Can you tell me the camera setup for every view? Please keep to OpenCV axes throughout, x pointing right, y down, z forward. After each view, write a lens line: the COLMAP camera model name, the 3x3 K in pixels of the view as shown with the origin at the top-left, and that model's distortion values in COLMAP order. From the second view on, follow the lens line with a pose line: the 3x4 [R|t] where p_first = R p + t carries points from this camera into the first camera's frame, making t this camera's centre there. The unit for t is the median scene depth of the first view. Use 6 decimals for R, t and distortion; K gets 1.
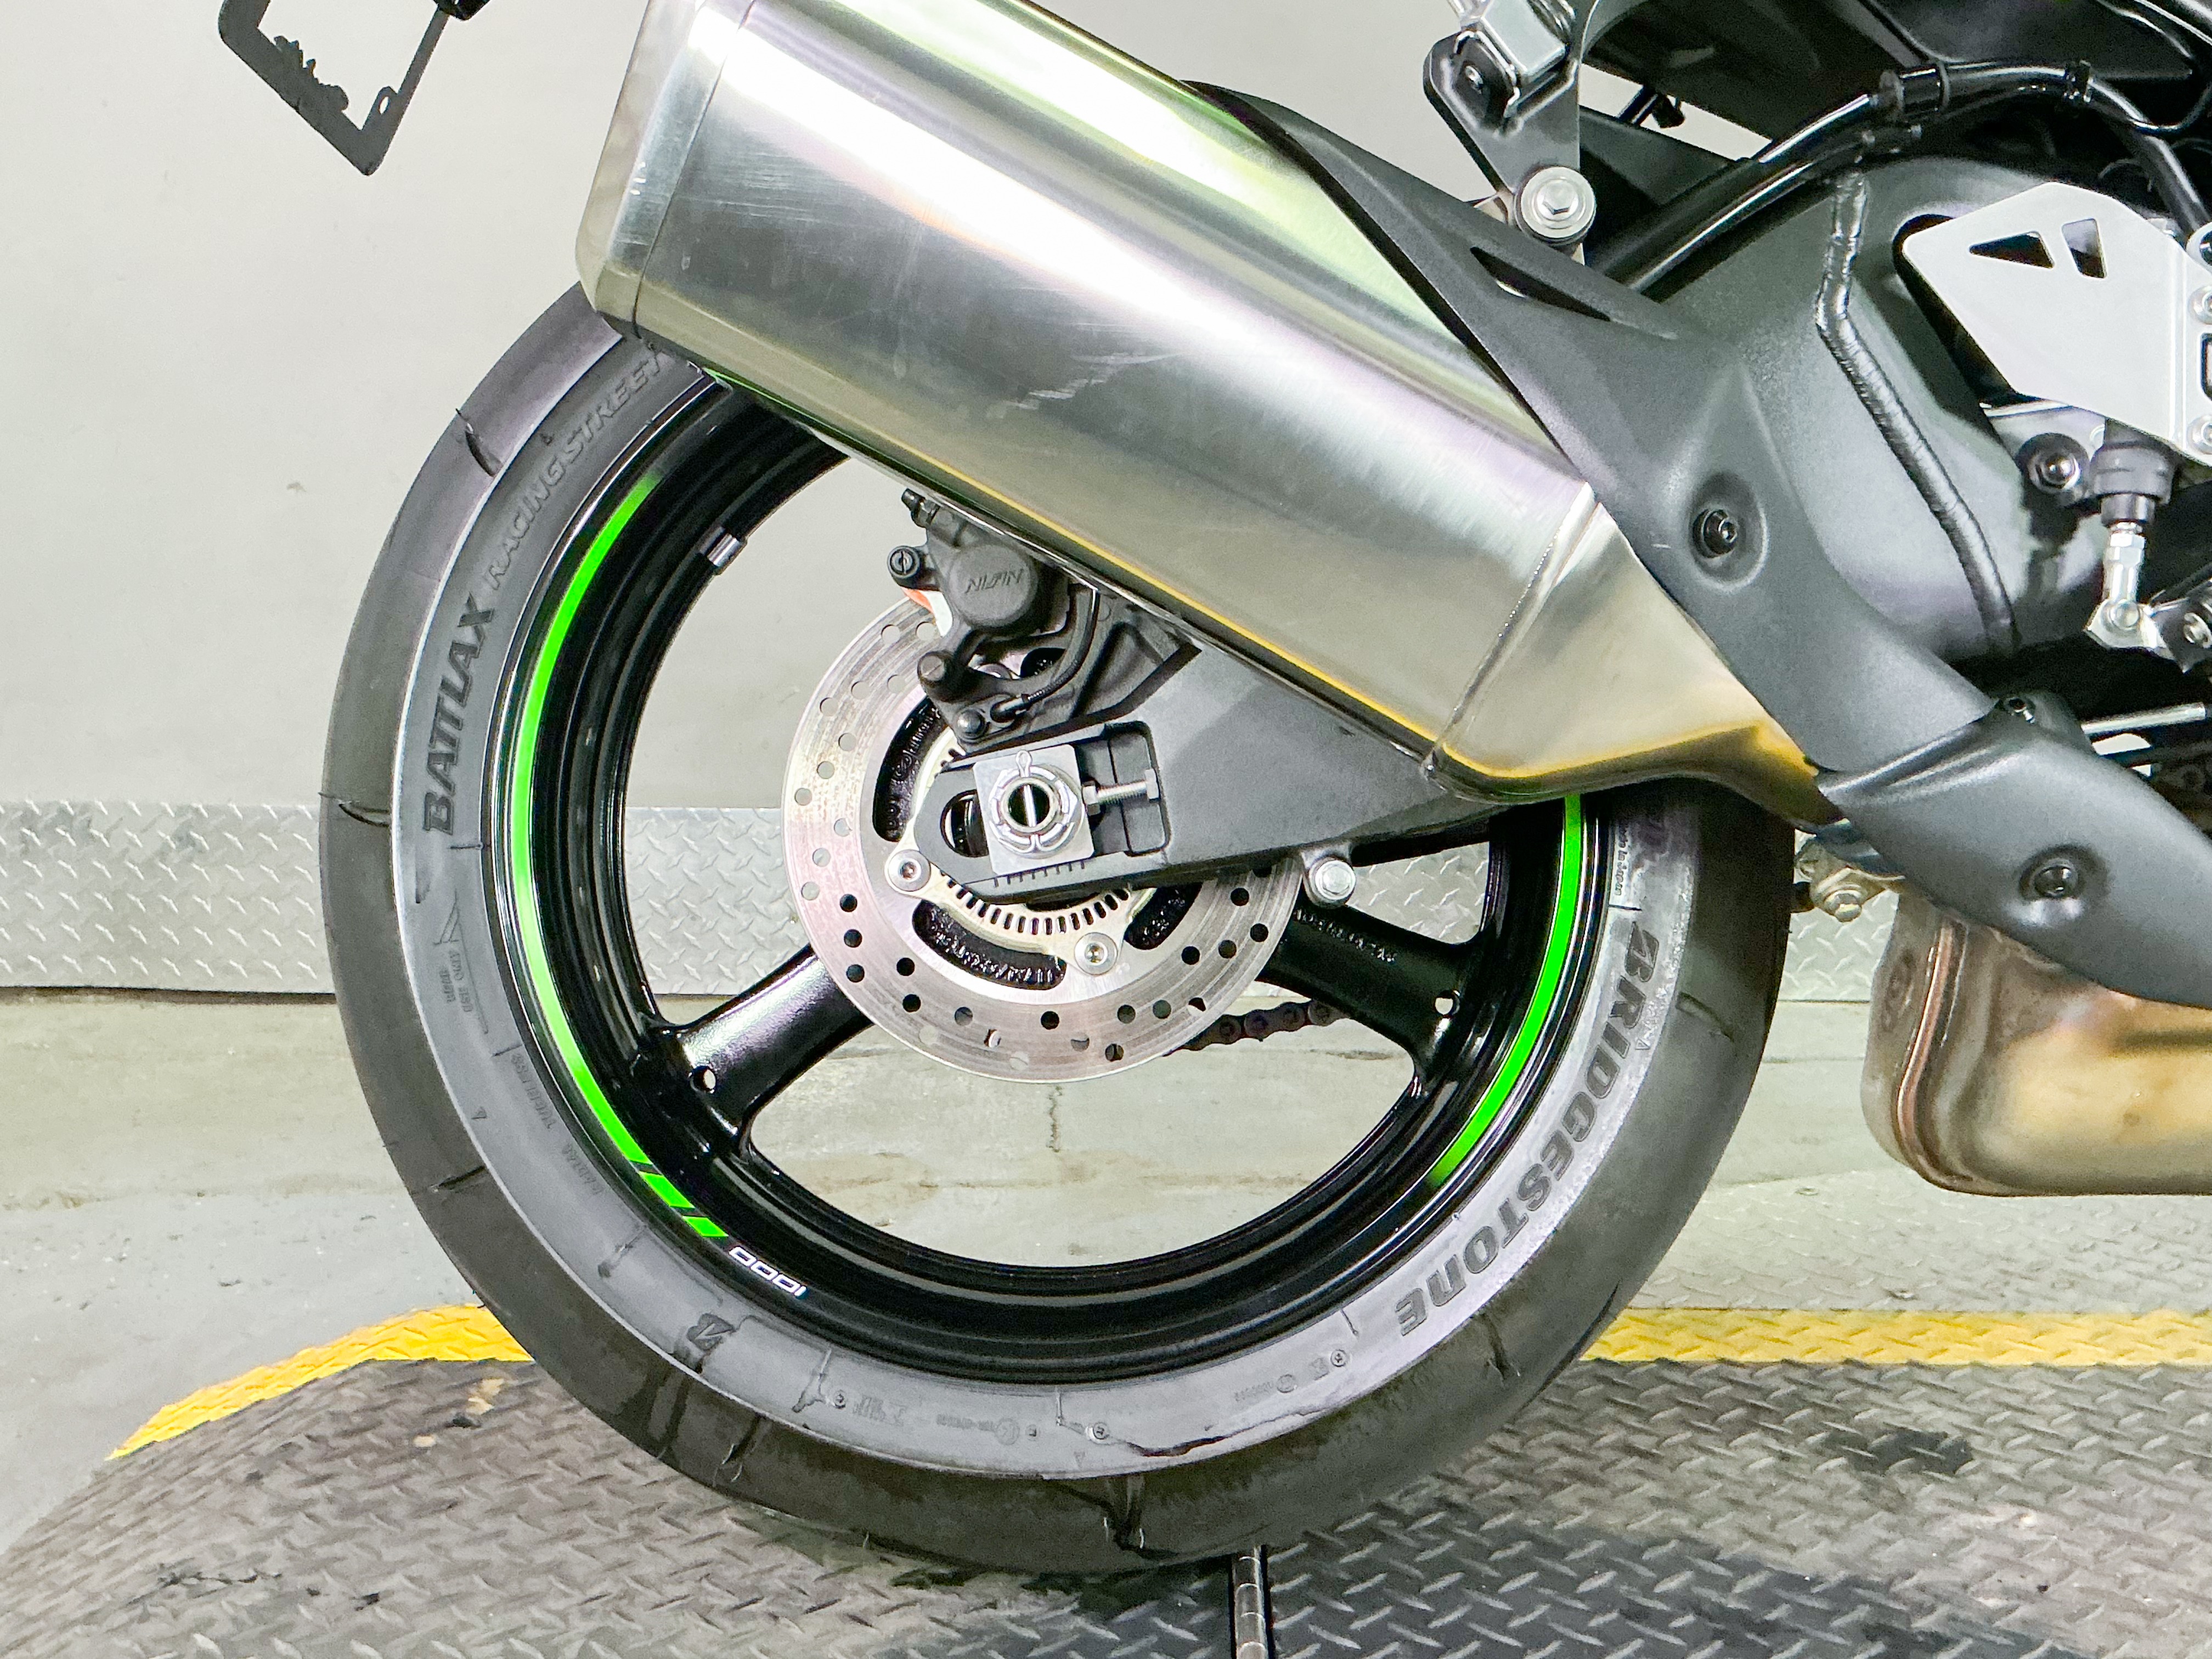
lens RADIAL K [[2408.4, 0, 1160.5], [0, 2408.4, 790.0], [0, 0, 1]] dist [0.094575, 0.000000]
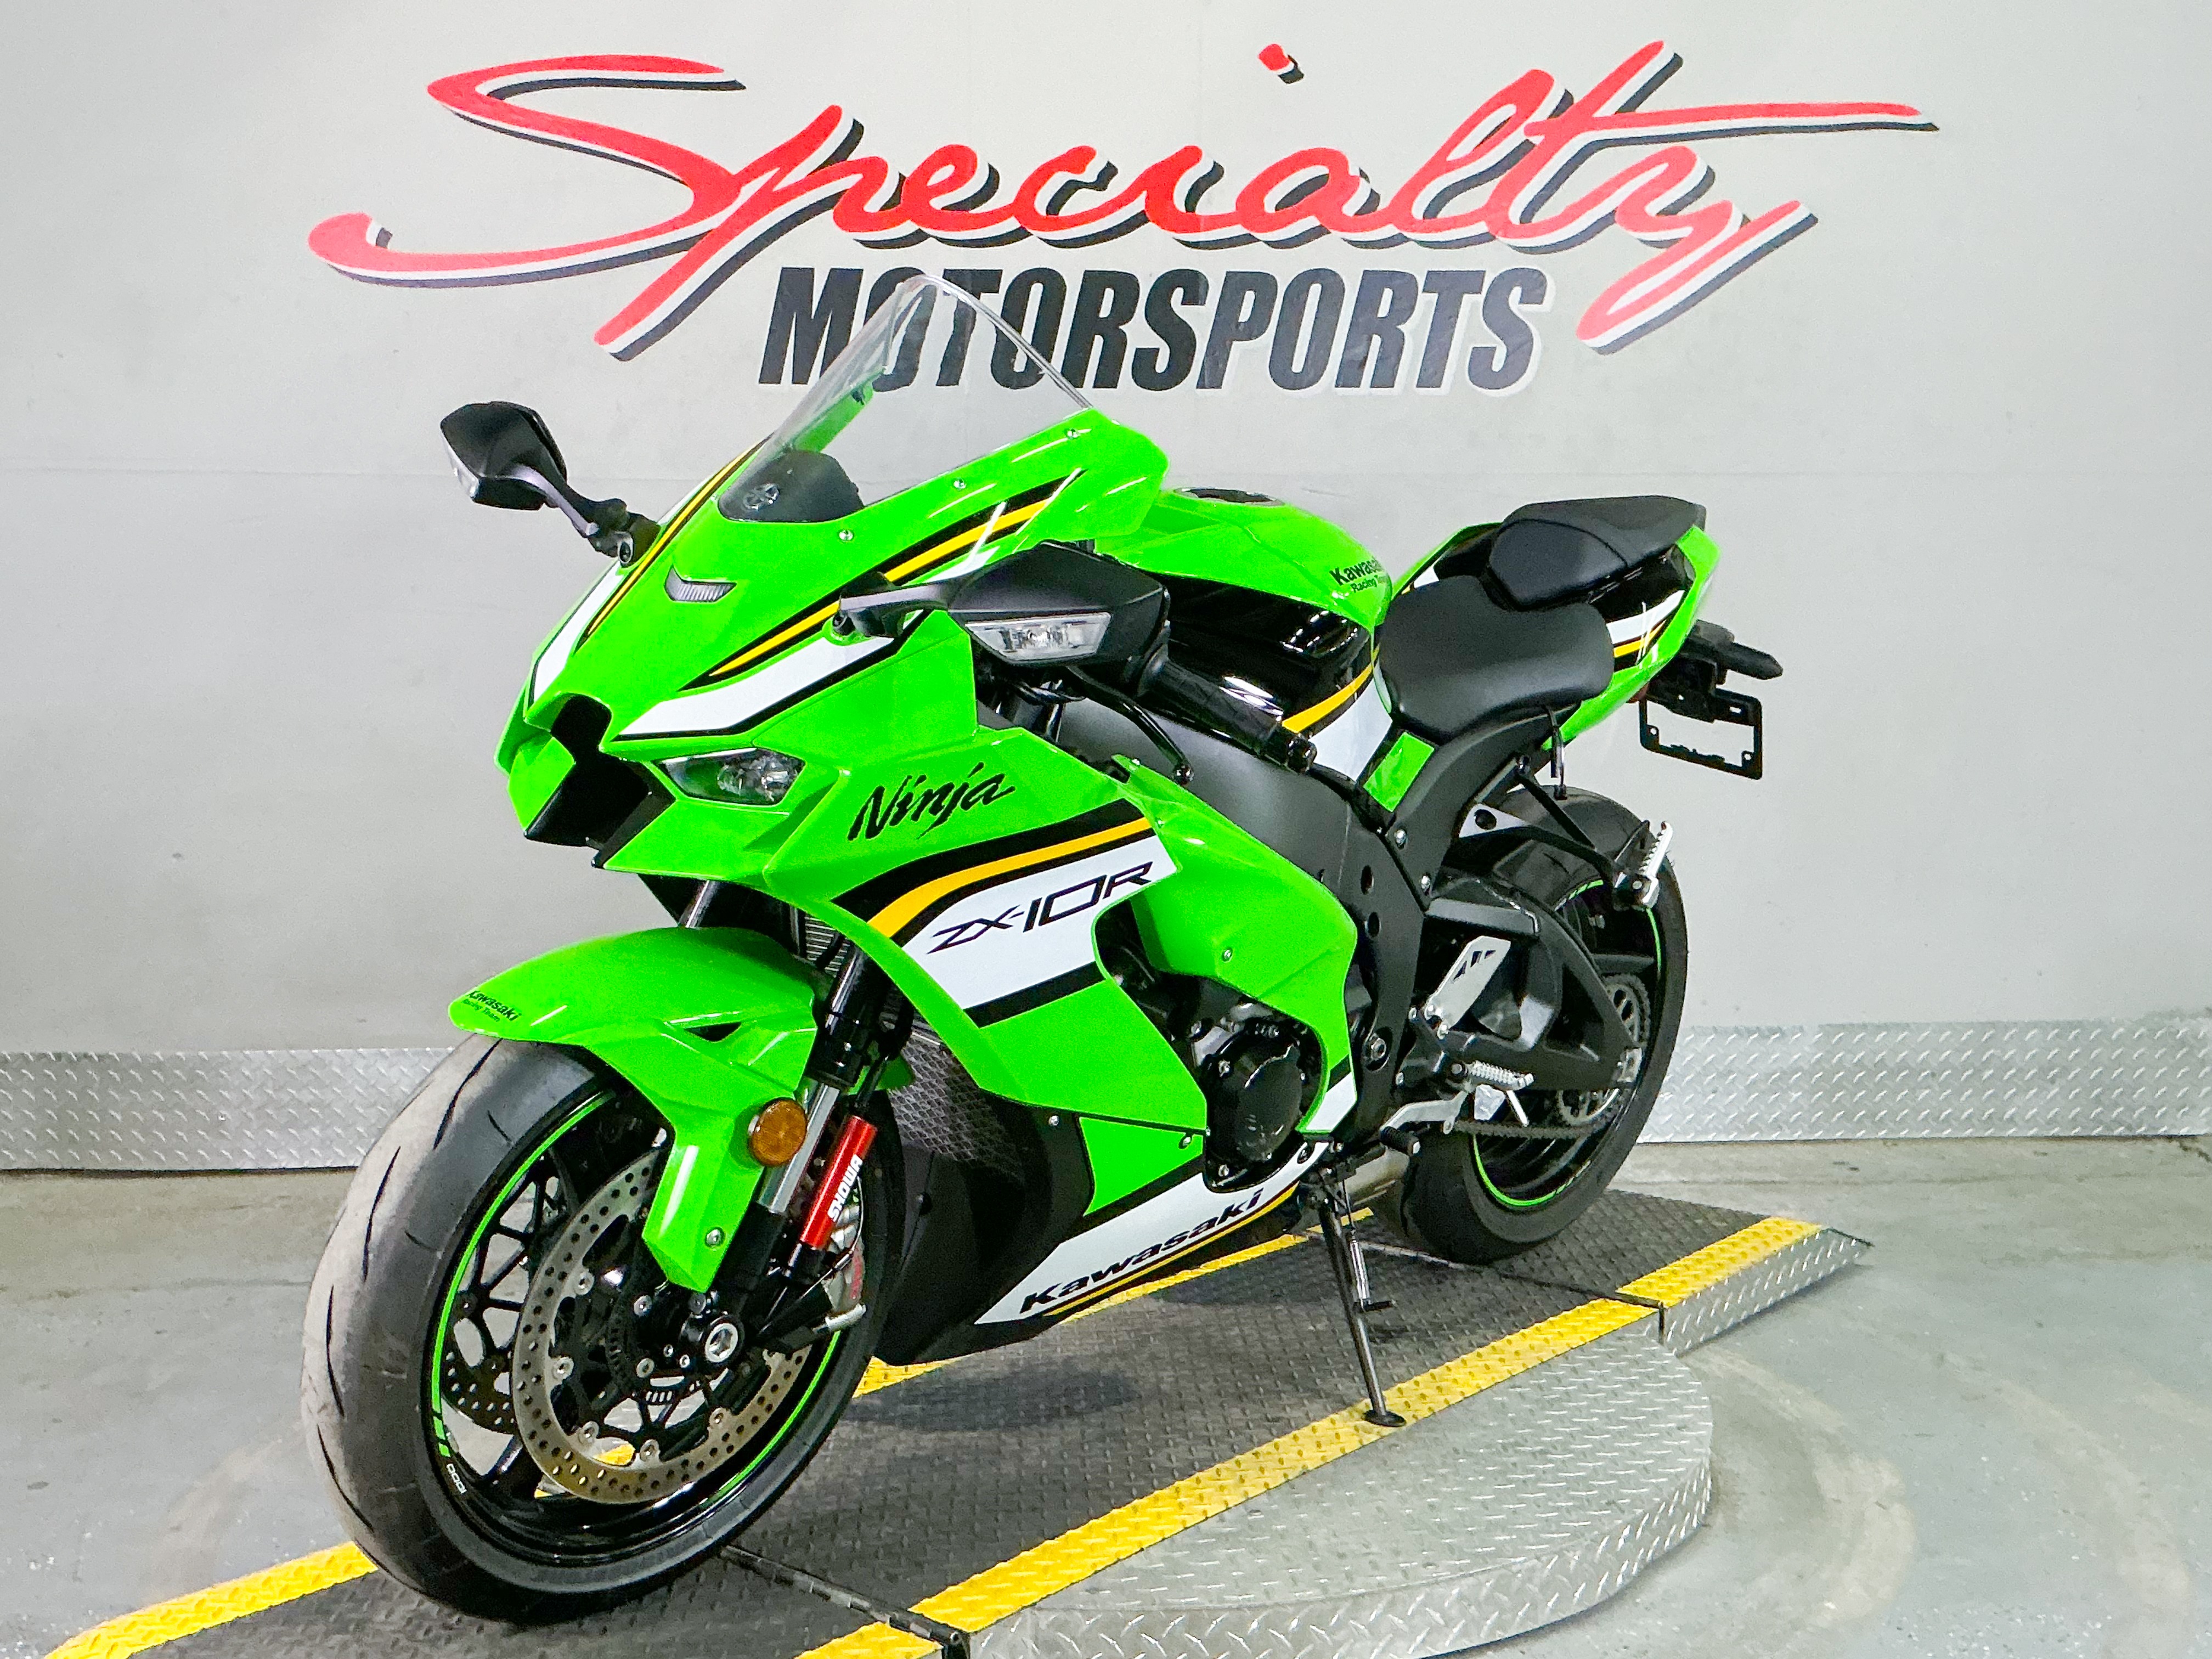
lens RADIAL K [[2440.6, 0, 1105.0], [0, 2440.6, 841.0], [0, 0, 1]] dist [0.096697, 0.000000]
pose [[0.998972, -0.014509, 0.042951, 0.188483], [0.015737, 0.999473, -0.028383, -0.077309], [-0.042516, 0.029029, 0.998674, -0.658562]]
